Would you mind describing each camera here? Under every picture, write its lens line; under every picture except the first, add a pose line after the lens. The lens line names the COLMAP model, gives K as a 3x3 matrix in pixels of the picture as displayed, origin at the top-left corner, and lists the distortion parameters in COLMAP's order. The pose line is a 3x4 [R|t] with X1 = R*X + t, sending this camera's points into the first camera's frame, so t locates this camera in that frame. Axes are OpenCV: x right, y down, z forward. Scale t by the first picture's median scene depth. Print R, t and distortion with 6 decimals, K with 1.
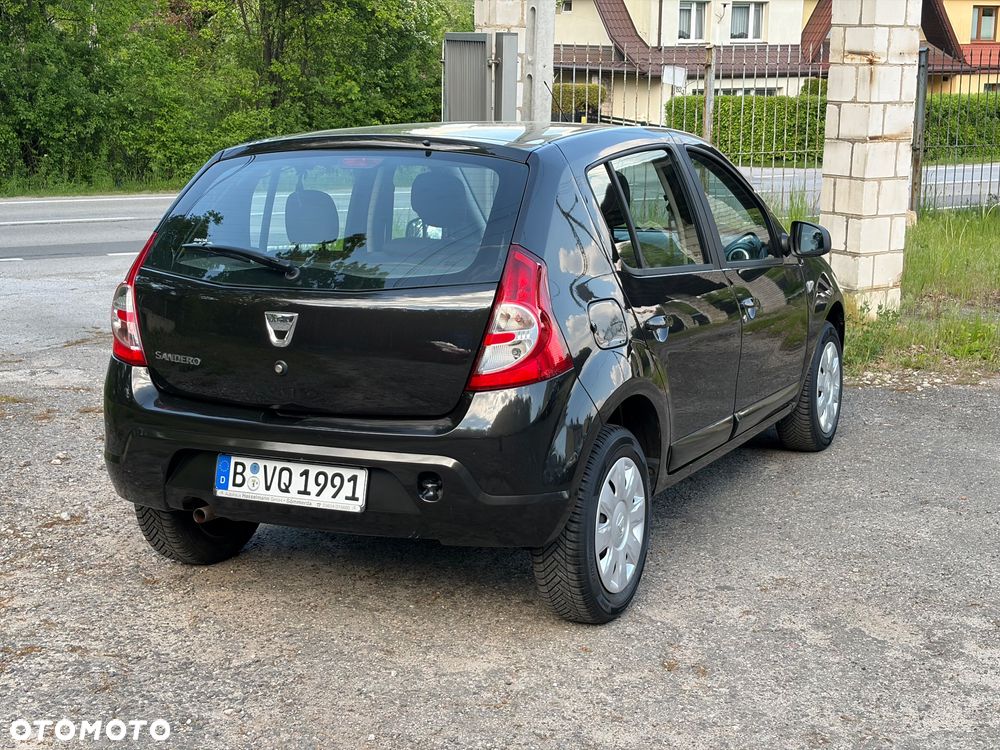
lens RADIAL K [[1495.7, 0, 503.1], [0, 1495.7, 376.9], [0, 0, 1]] dist [0.251095, -0.976503]
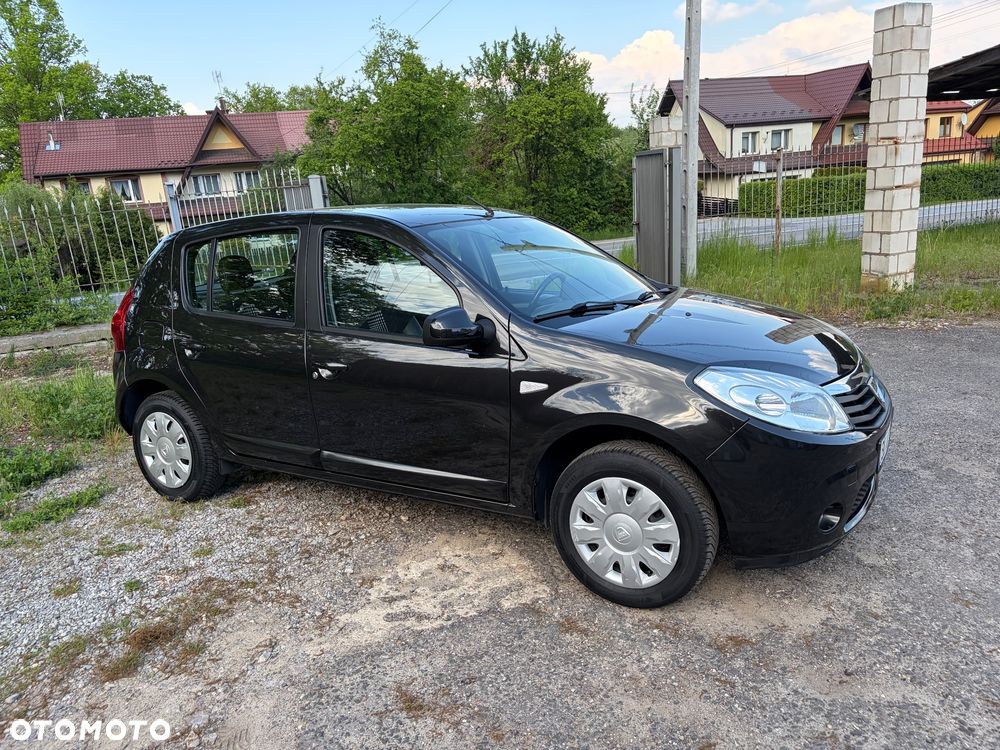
lens RADIAL K [[757.5, 0, 500.0], [0, 757.5, 375.0], [0, 0, 1]] dist [0.025767, -0.000159]
pose [[0.981026, -0.034283, -0.190823, -0.043887], [0.042554, 0.998316, 0.039417, 0.004392], [0.189151, -0.046789, 0.980833, 0.042327]]
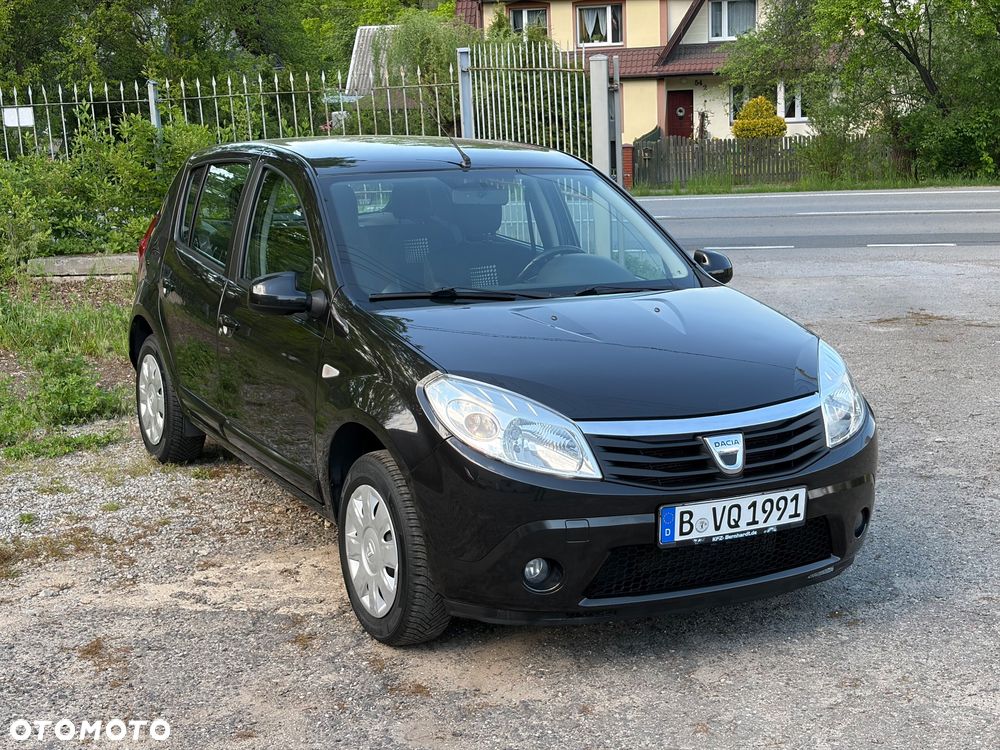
lens RADIAL K [[1495.7, 0, 503.1], [0, 1495.7, 376.9], [0, 0, 1]] dist [0.251095, -0.976503]
pose [[0.745774, 0.107880, -0.657406, 0.302829], [-0.101272, 0.993691, 0.048179, -0.008353], [0.658457, 0.030646, 0.751994, -0.017999]]
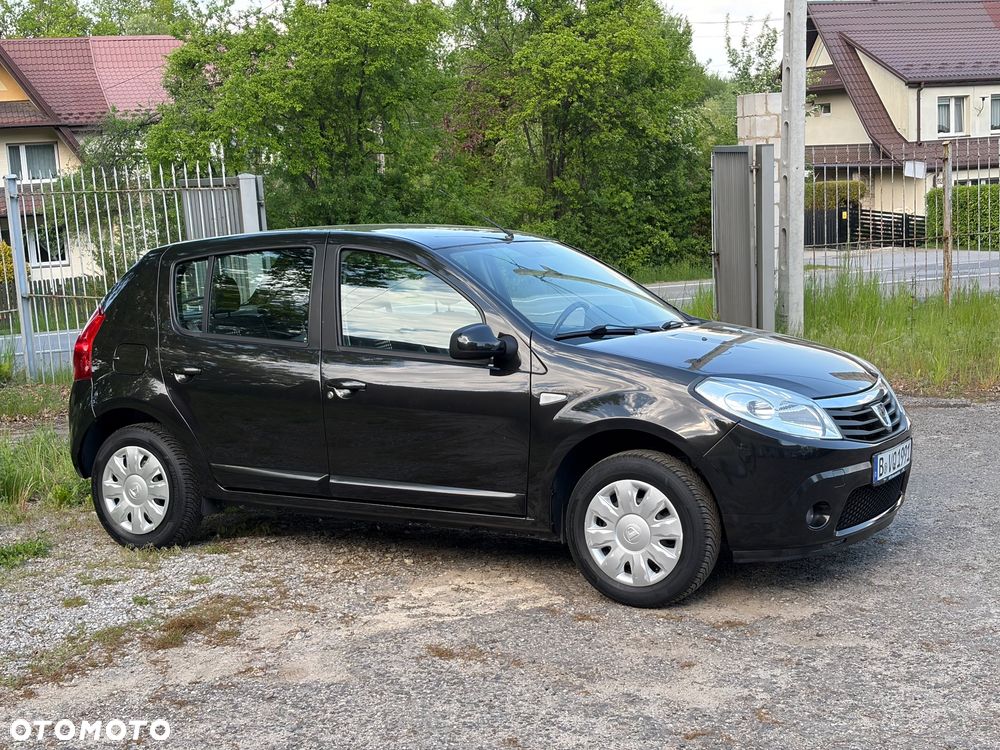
lens RADIAL K [[1495.7, 0, 503.1], [0, 1495.7, 376.9], [0, 0, 1]] dist [0.251095, -0.976503]
pose [[0.984010, -0.032032, -0.175209, 0.002714], [0.019549, 0.997176, -0.072514, 0.058039], [0.177037, 0.067930, 0.981857, -0.289351]]
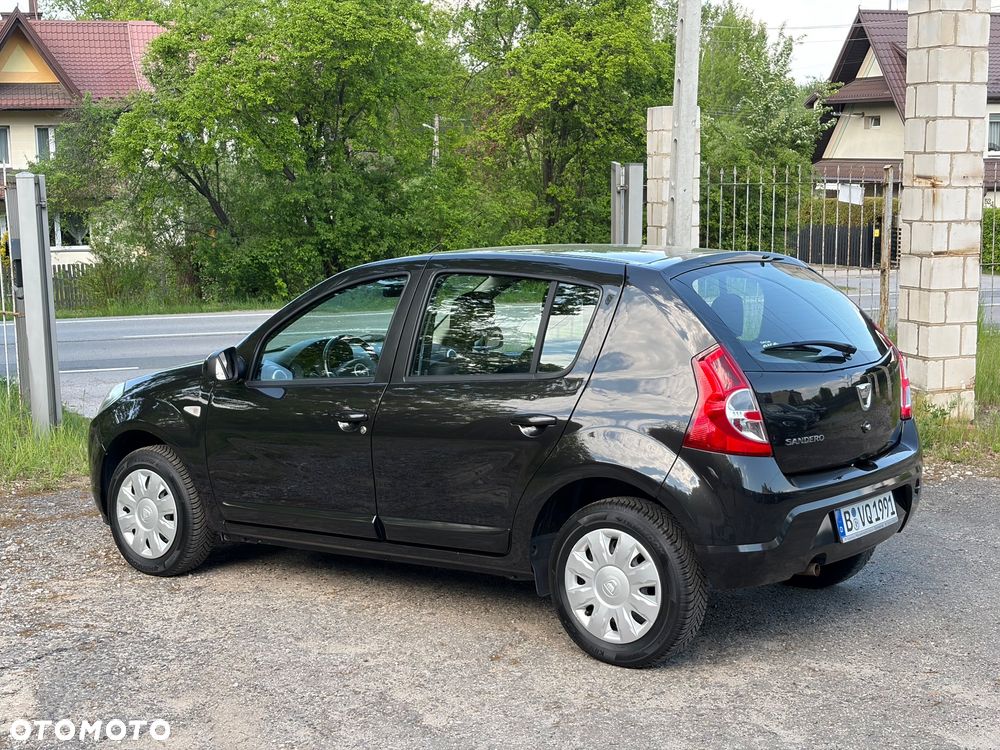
lens RADIAL K [[1495.7, 0, 503.1], [0, 1495.7, 376.9], [0, 0, 1]] dist [0.251095, -0.976503]
pose [[0.973934, 0.014055, -0.226395, 0.187669], [-0.030813, 0.997024, -0.070661, 0.018879], [0.224729, 0.075795, 0.971469, -0.129479]]
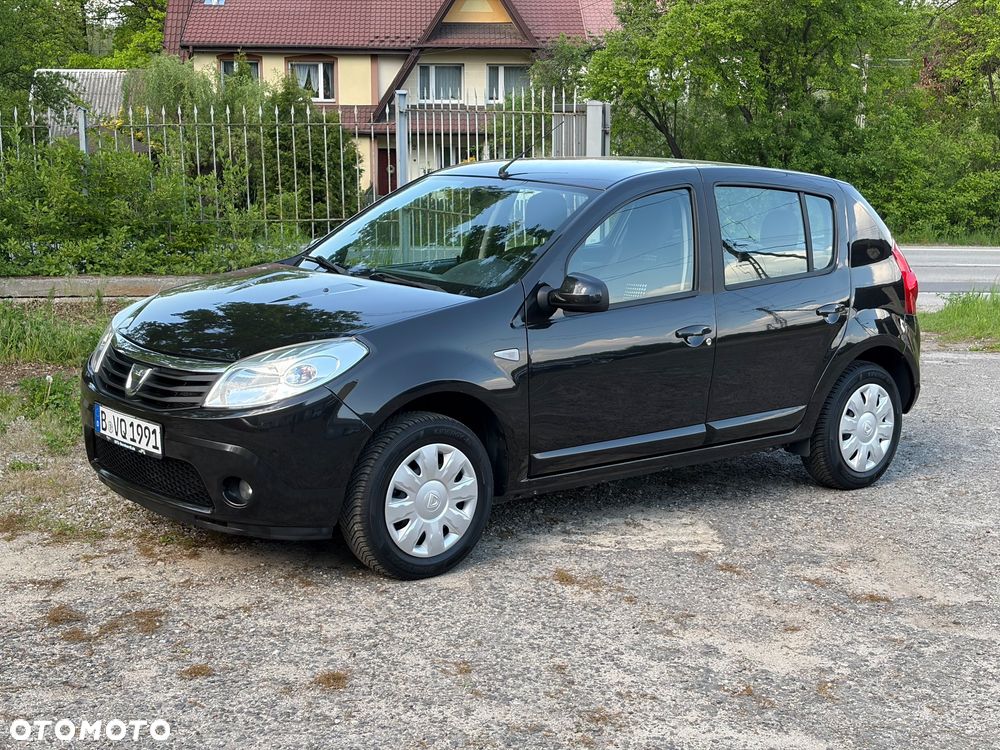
lens RADIAL K [[1495.7, 0, 503.1], [0, 1495.7, 376.9], [0, 0, 1]] dist [0.251095, -0.976503]
pose [[0.881876, 0.085255, -0.463709, 0.118141], [-0.104612, 0.994382, -0.016129, 0.055050], [0.459729, 0.062733, 0.885841, -0.254650]]
